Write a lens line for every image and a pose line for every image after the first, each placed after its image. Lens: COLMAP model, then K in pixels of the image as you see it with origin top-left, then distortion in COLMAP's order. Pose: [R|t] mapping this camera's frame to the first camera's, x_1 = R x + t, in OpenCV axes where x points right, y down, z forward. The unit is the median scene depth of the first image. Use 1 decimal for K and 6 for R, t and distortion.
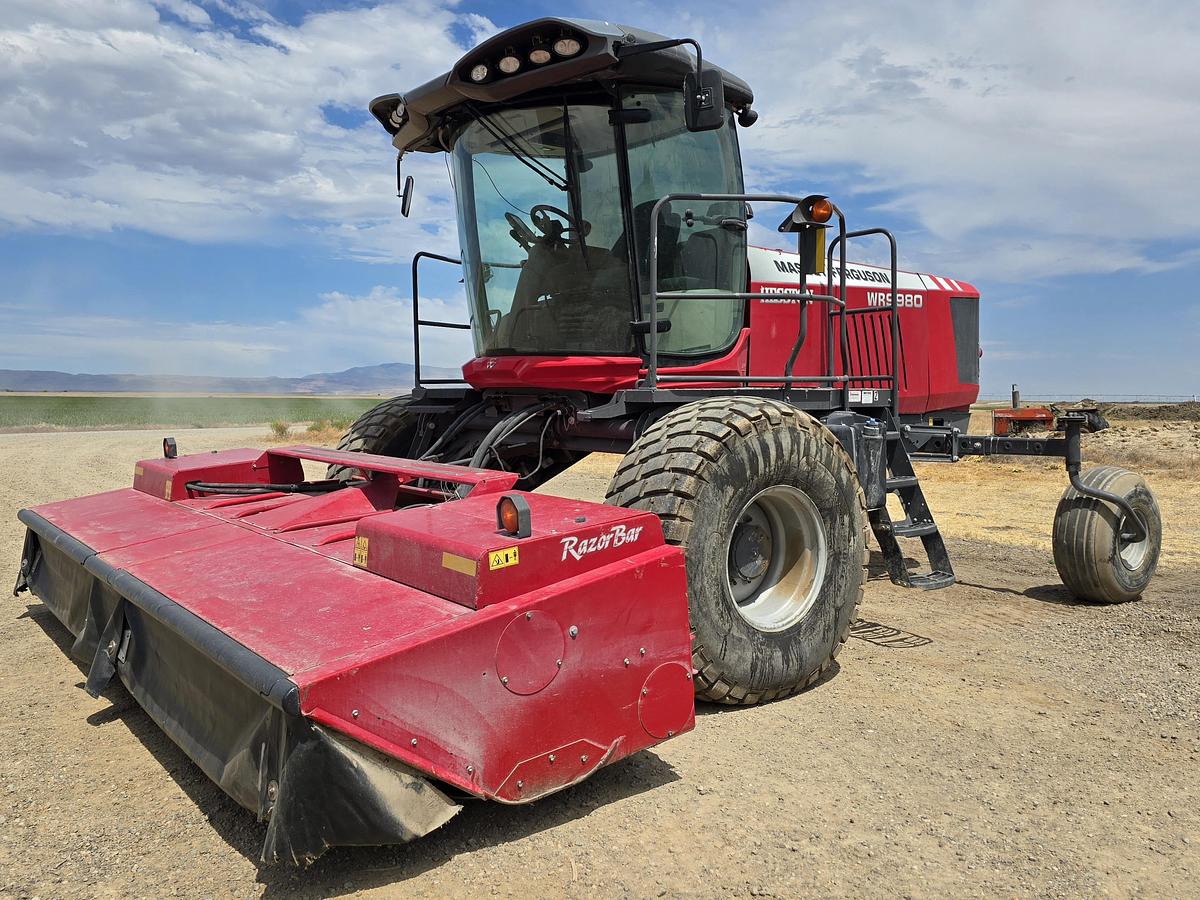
lens RADIAL K [[963.7, 0, 584.6], [0, 963.7, 404.4], [0, 0, 1]] dist [0.143374, -0.331328]
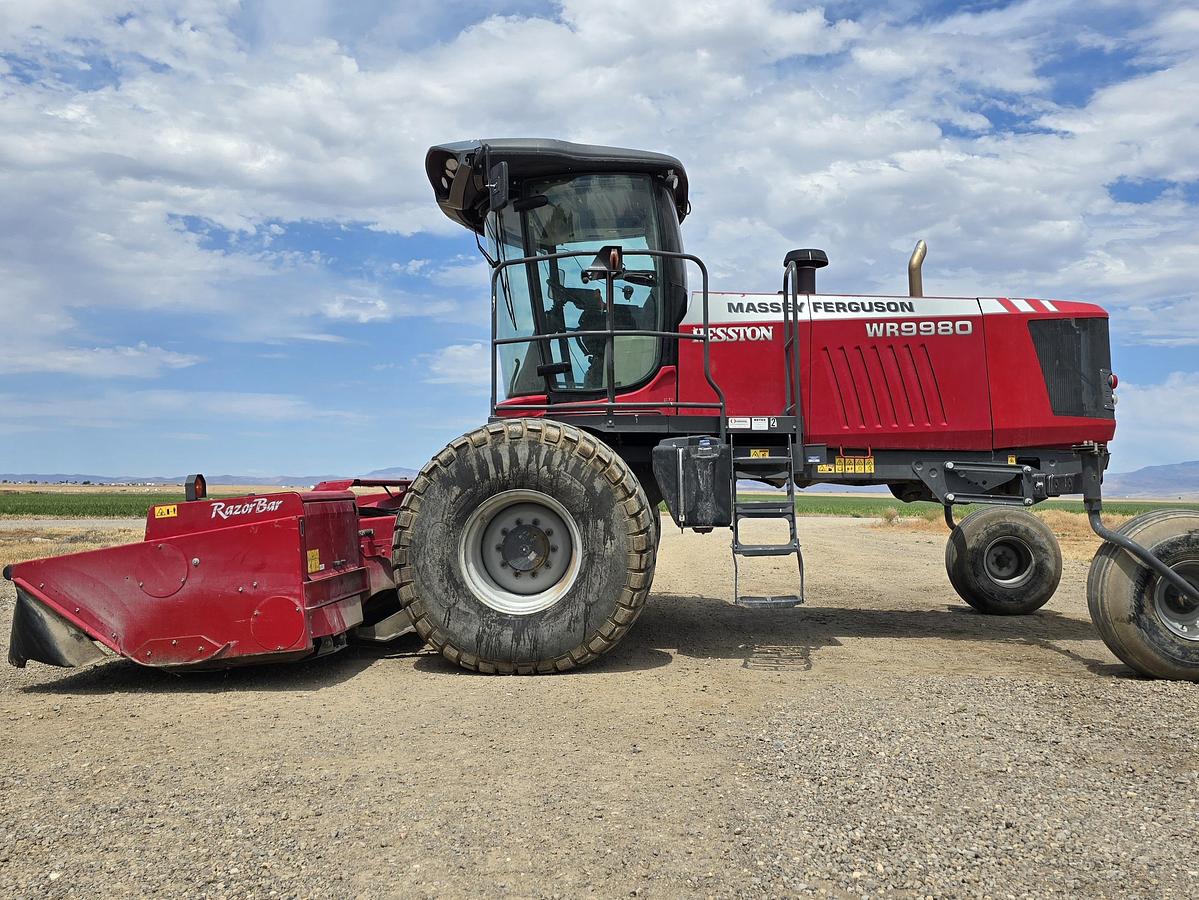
lens RADIAL K [[1013.1, 0, 656.4], [0, 1013.1, 403.6], [0, 0, 1]] dist [0.106230, -0.142766]
pose [[0.790566, -0.056269, -0.609786, 1.118277], [-0.007740, 0.994772, -0.101828, 0.105849], [0.612327, 0.085222, 0.785998, 0.114029]]
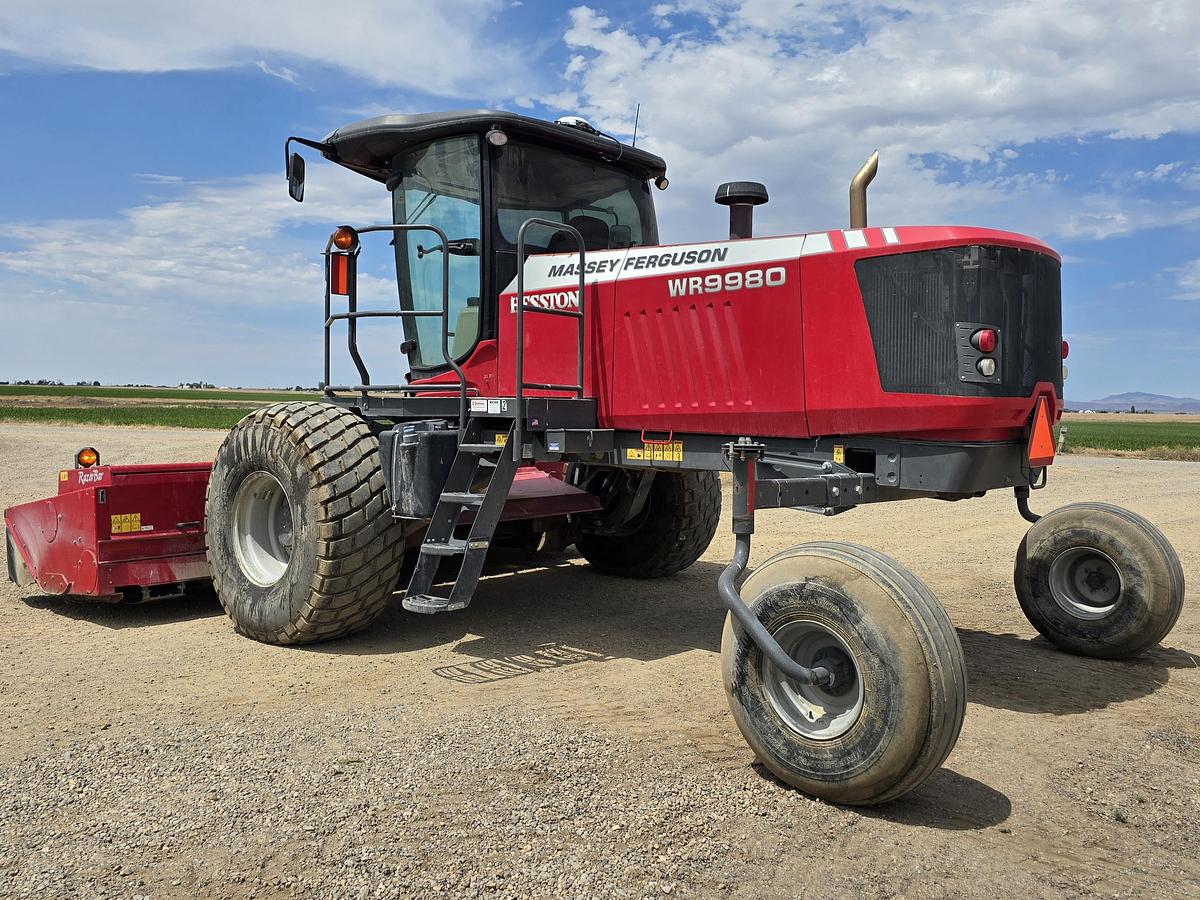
lens RADIAL K [[1013.9, 0, 657.0], [0, 1013.9, 403.5], [0, 0, 1]] dist [0.106230, -0.142766]
pose [[0.240160, -0.005739, -0.970716, 1.655221], [-0.032045, 0.999391, -0.013837, -0.002764], [0.970204, 0.034430, 0.239830, 1.196265]]
